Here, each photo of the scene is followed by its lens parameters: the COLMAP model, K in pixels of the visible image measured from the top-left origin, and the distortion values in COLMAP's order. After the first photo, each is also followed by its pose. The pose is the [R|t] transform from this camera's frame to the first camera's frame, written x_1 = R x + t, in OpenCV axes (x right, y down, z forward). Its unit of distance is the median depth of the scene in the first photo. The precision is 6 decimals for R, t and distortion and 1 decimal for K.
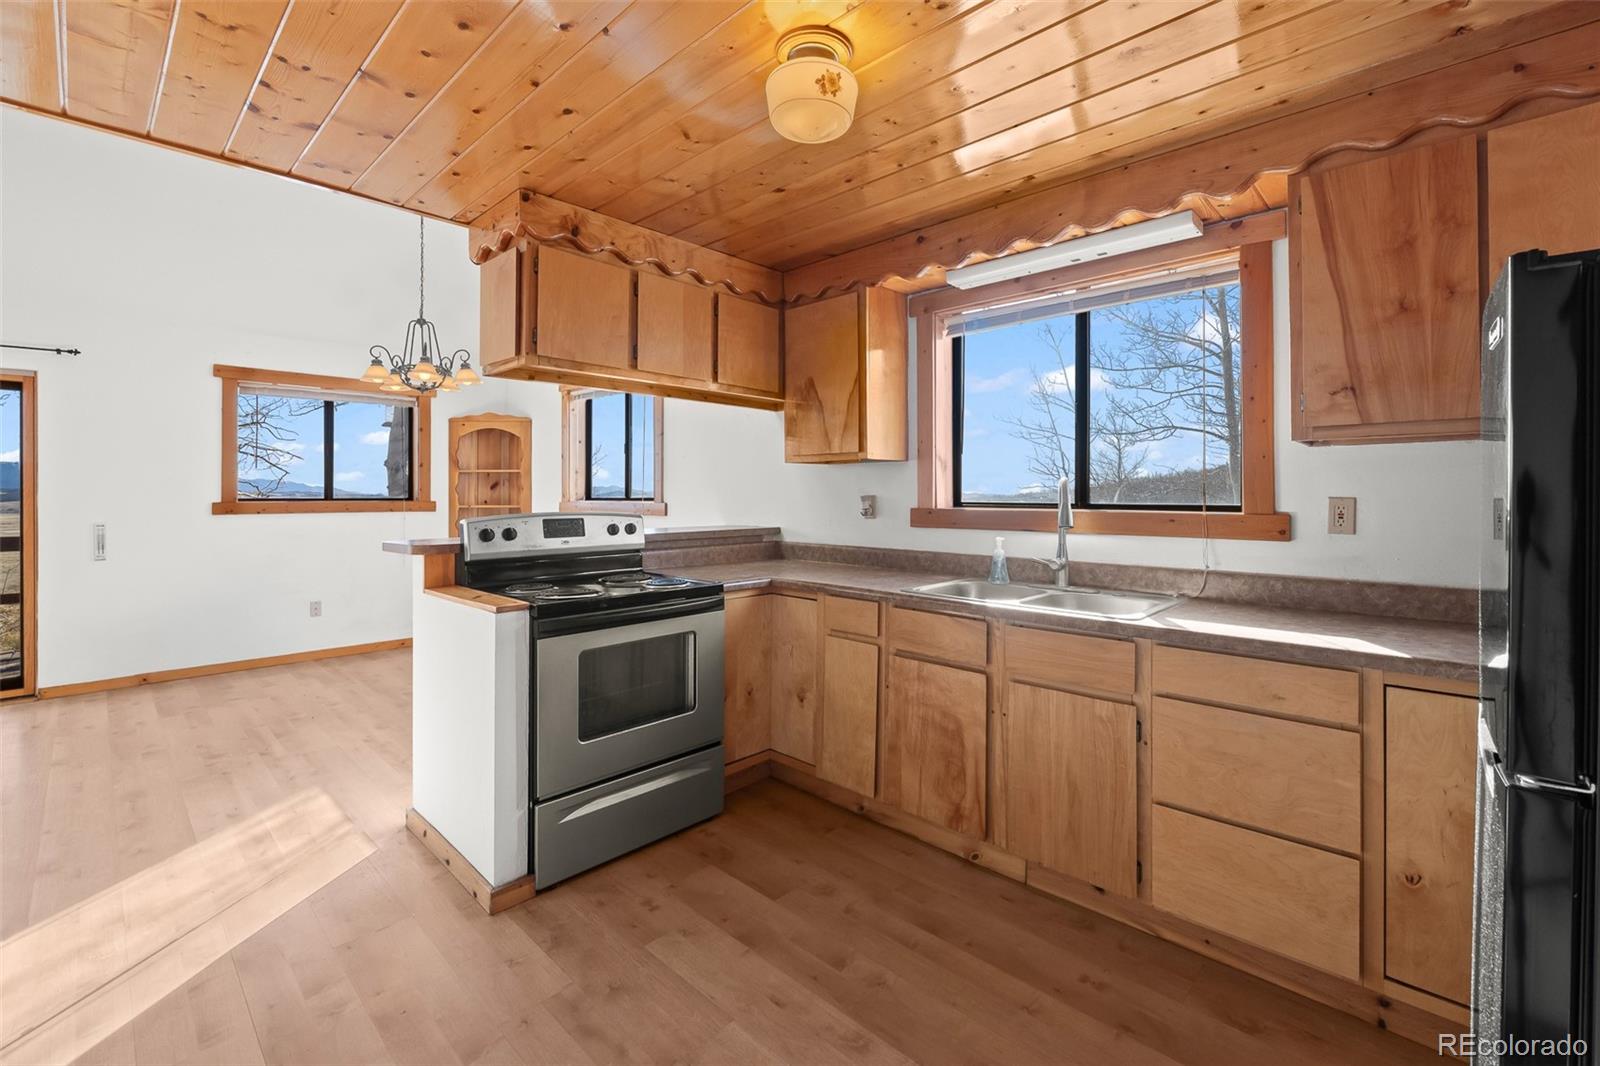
lens RADIAL K [[689.6, 0, 805.4], [0, 689.6, 487.1], [0, 0, 1]] dist [-0.003816, -0.000510]
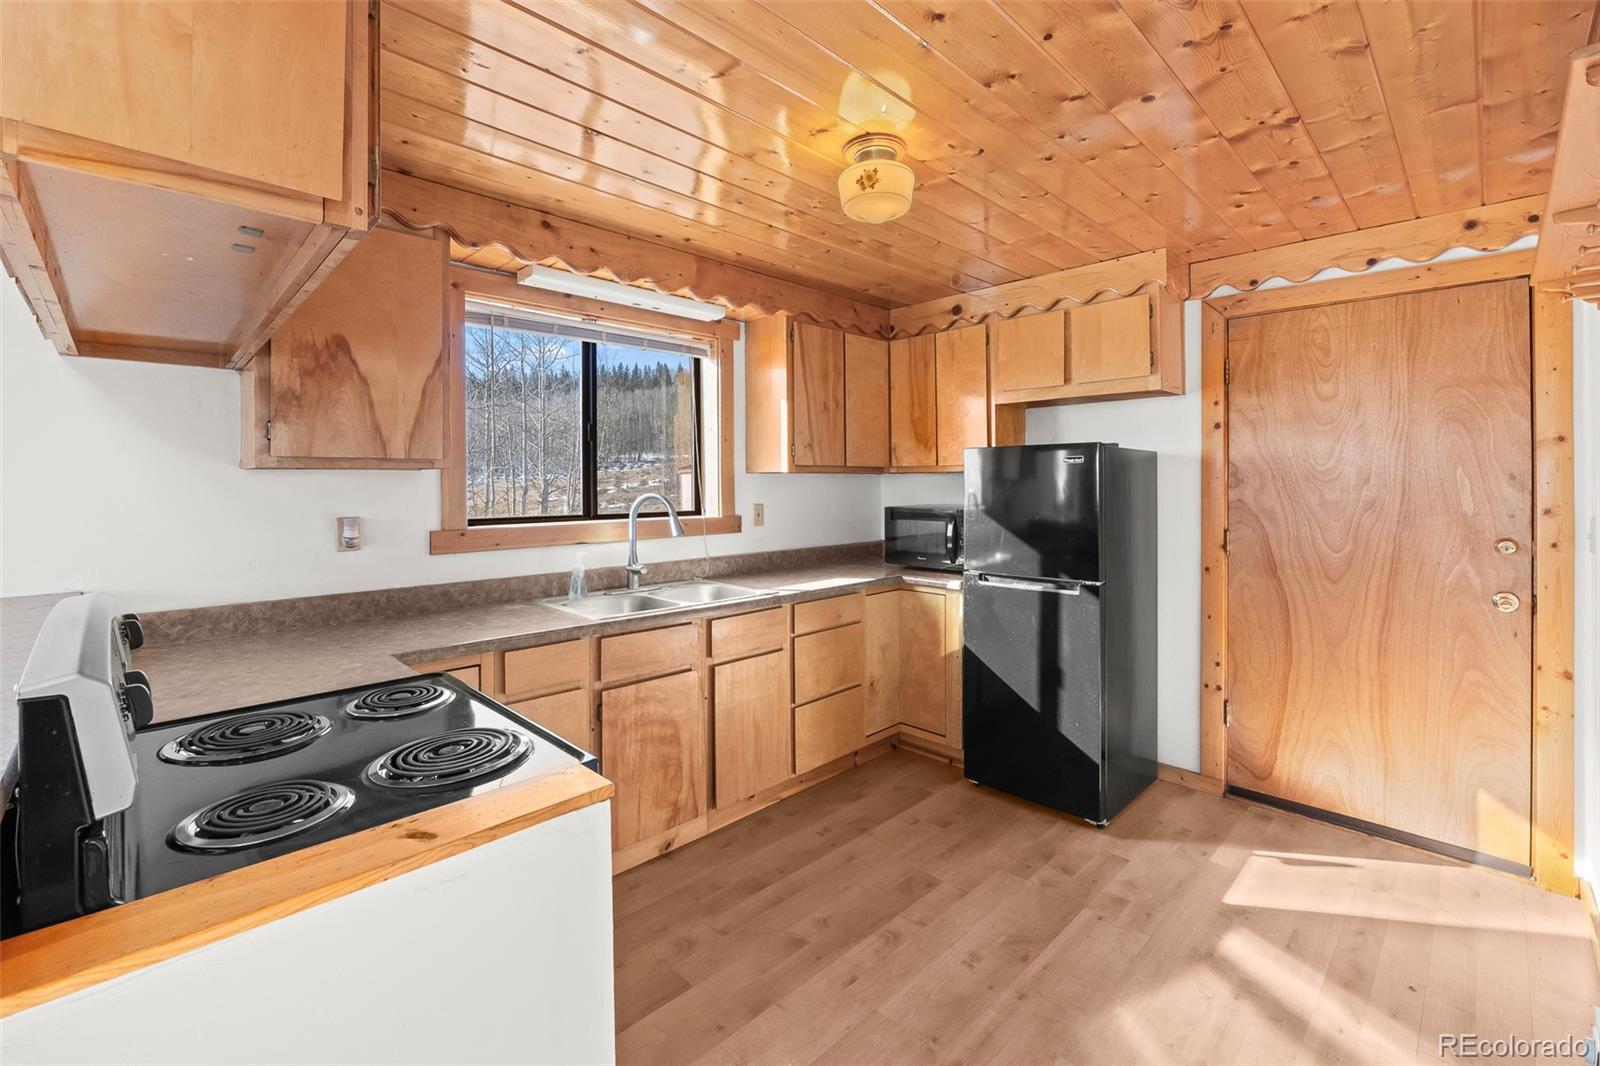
lens RADIAL K [[689.6, 0, 798.7], [0, 689.6, 478.9], [0, 0, 1]] dist [-0.003816, -0.000510]
pose [[0.030627, 0.005148, 0.999518, -0.644569], [-0.004122, 0.999979, -0.005024, -0.027321], [-0.999522, -0.003966, 0.030647, 0.591990]]
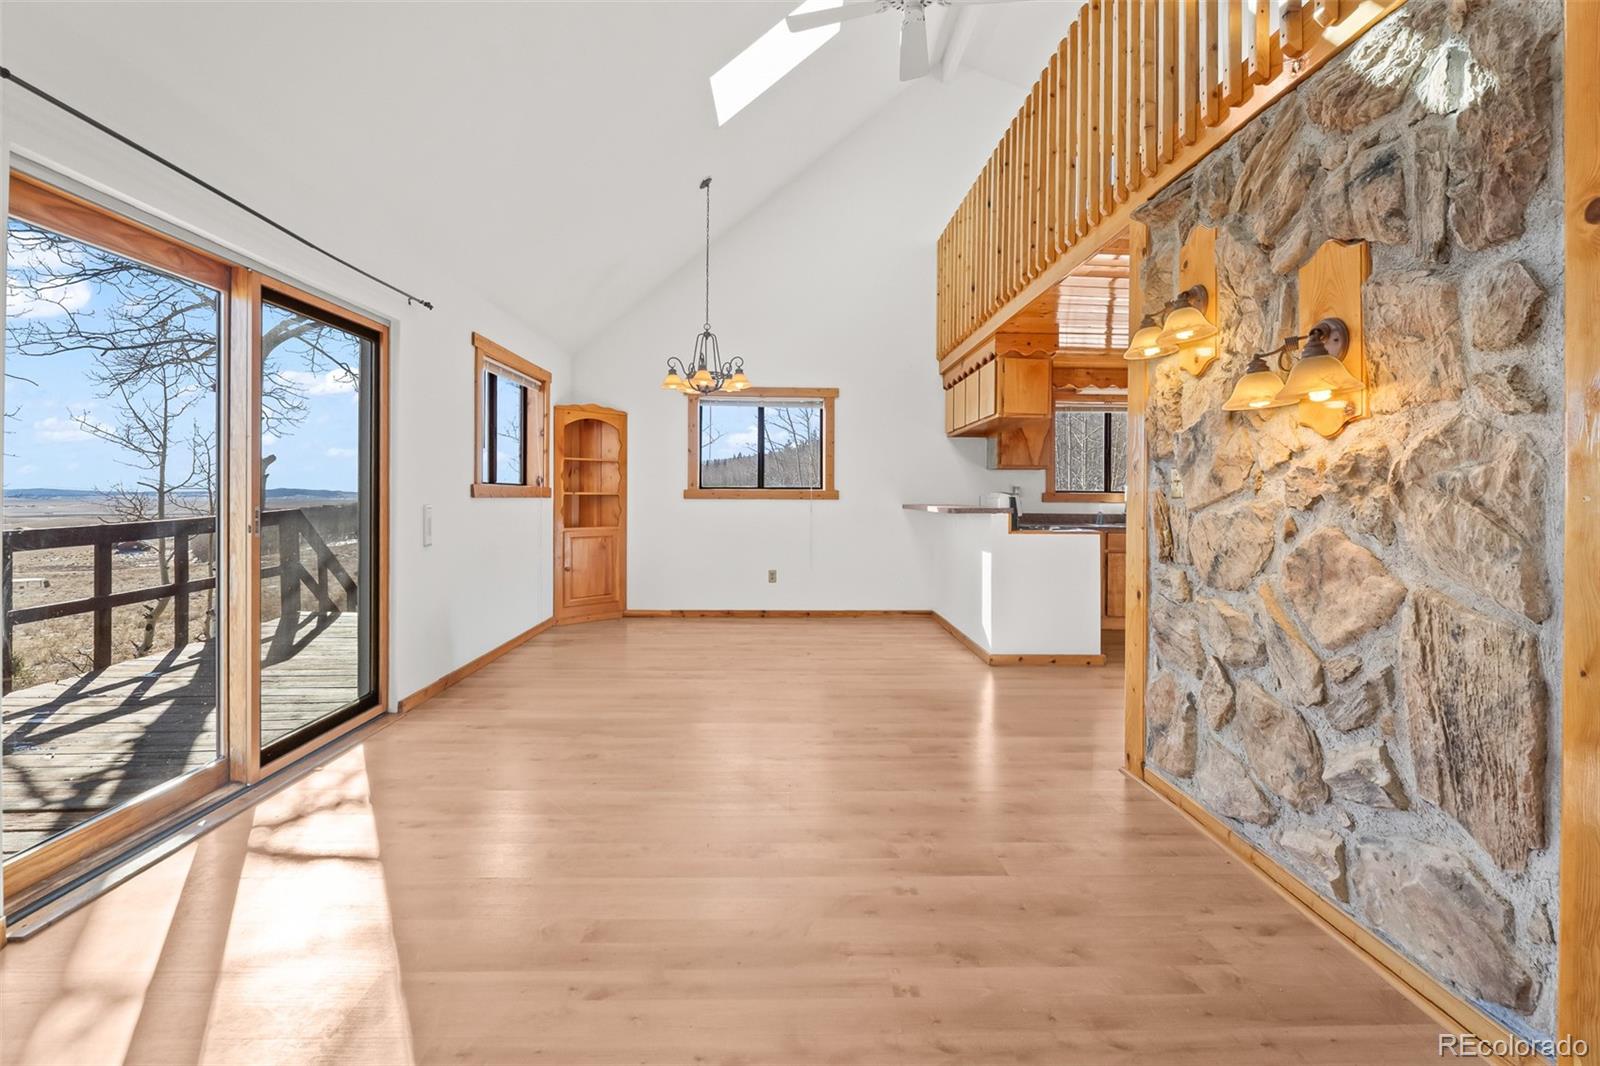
lens RADIAL K [[689.6, 0, 804.5], [0, 689.6, 489.2], [0, 0, 1]] dist [-0.003816, -0.000510]
pose [[0.698276, 0.014073, 0.715690, -1.903190], [-0.015725, 0.999867, -0.004319, 0.040768], [-0.715656, -0.008238, 0.698404, 0.082391]]
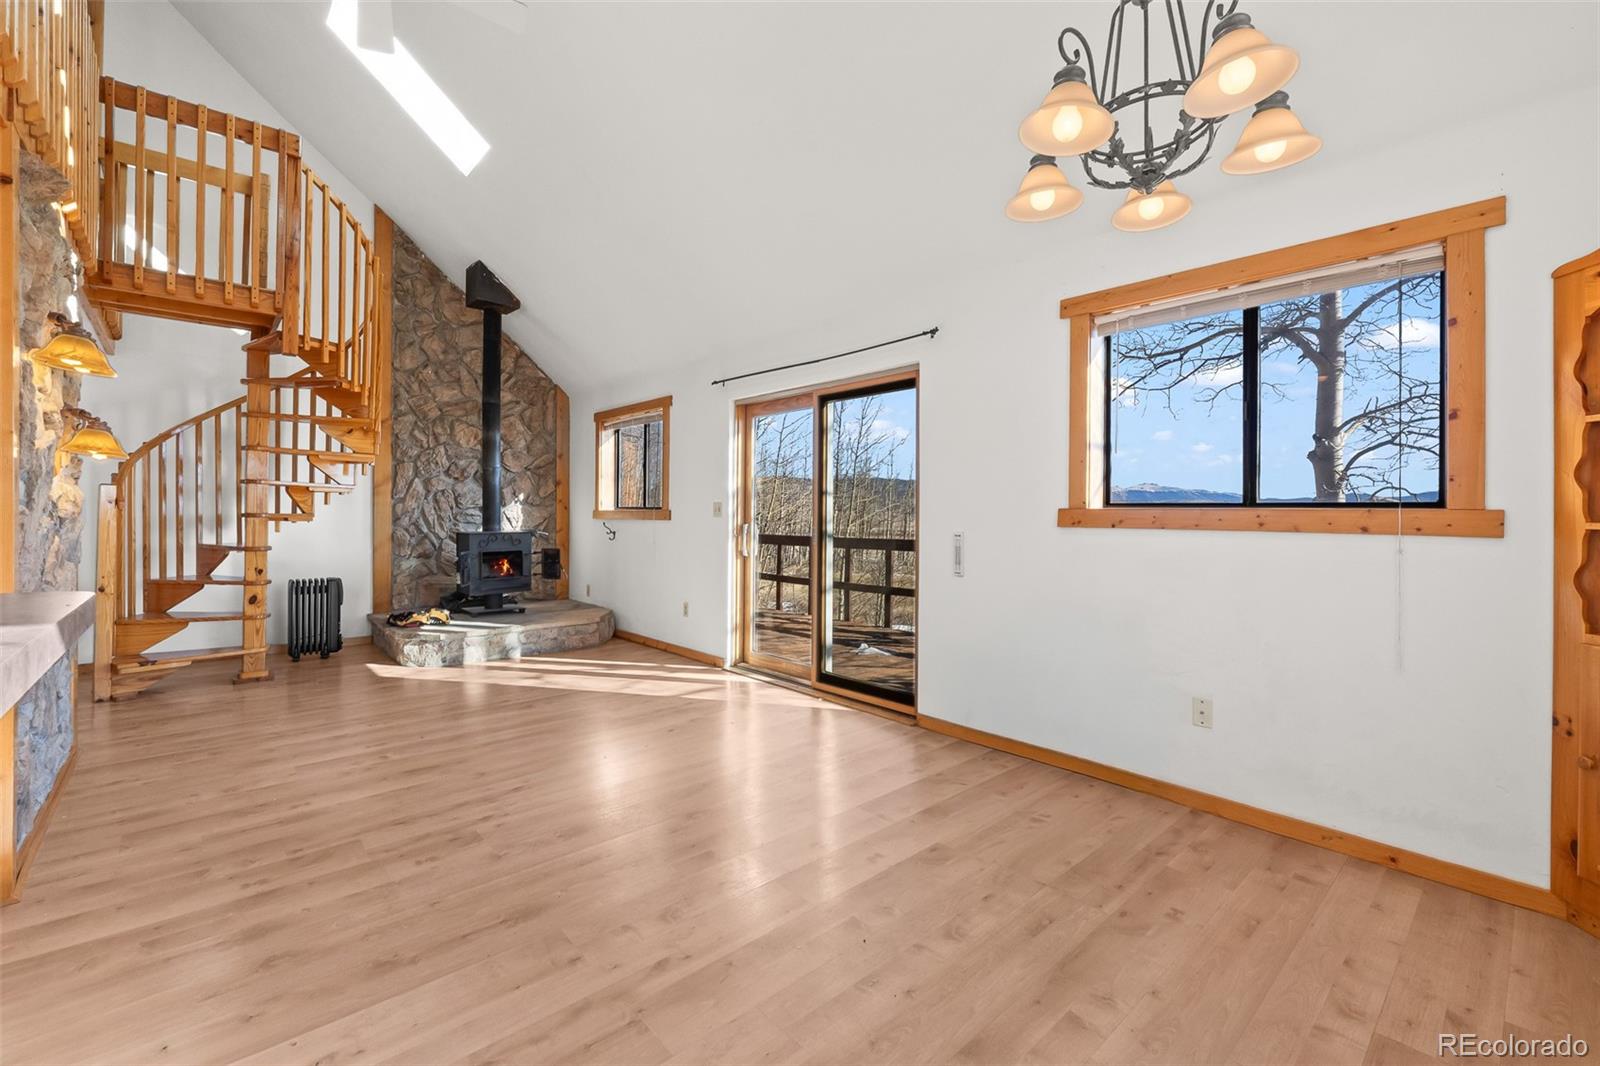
lens RADIAL K [[689.6, 0, 797.8], [0, 689.6, 512.1], [0, 0, 1]] dist [-0.003816, -0.000510]
pose [[-0.085953, 0.000240, -0.996299, -0.277887], [0.002527, 0.999997, 0.000023, 0.040099], [0.996296, -0.002515, -0.085953, 1.270976]]
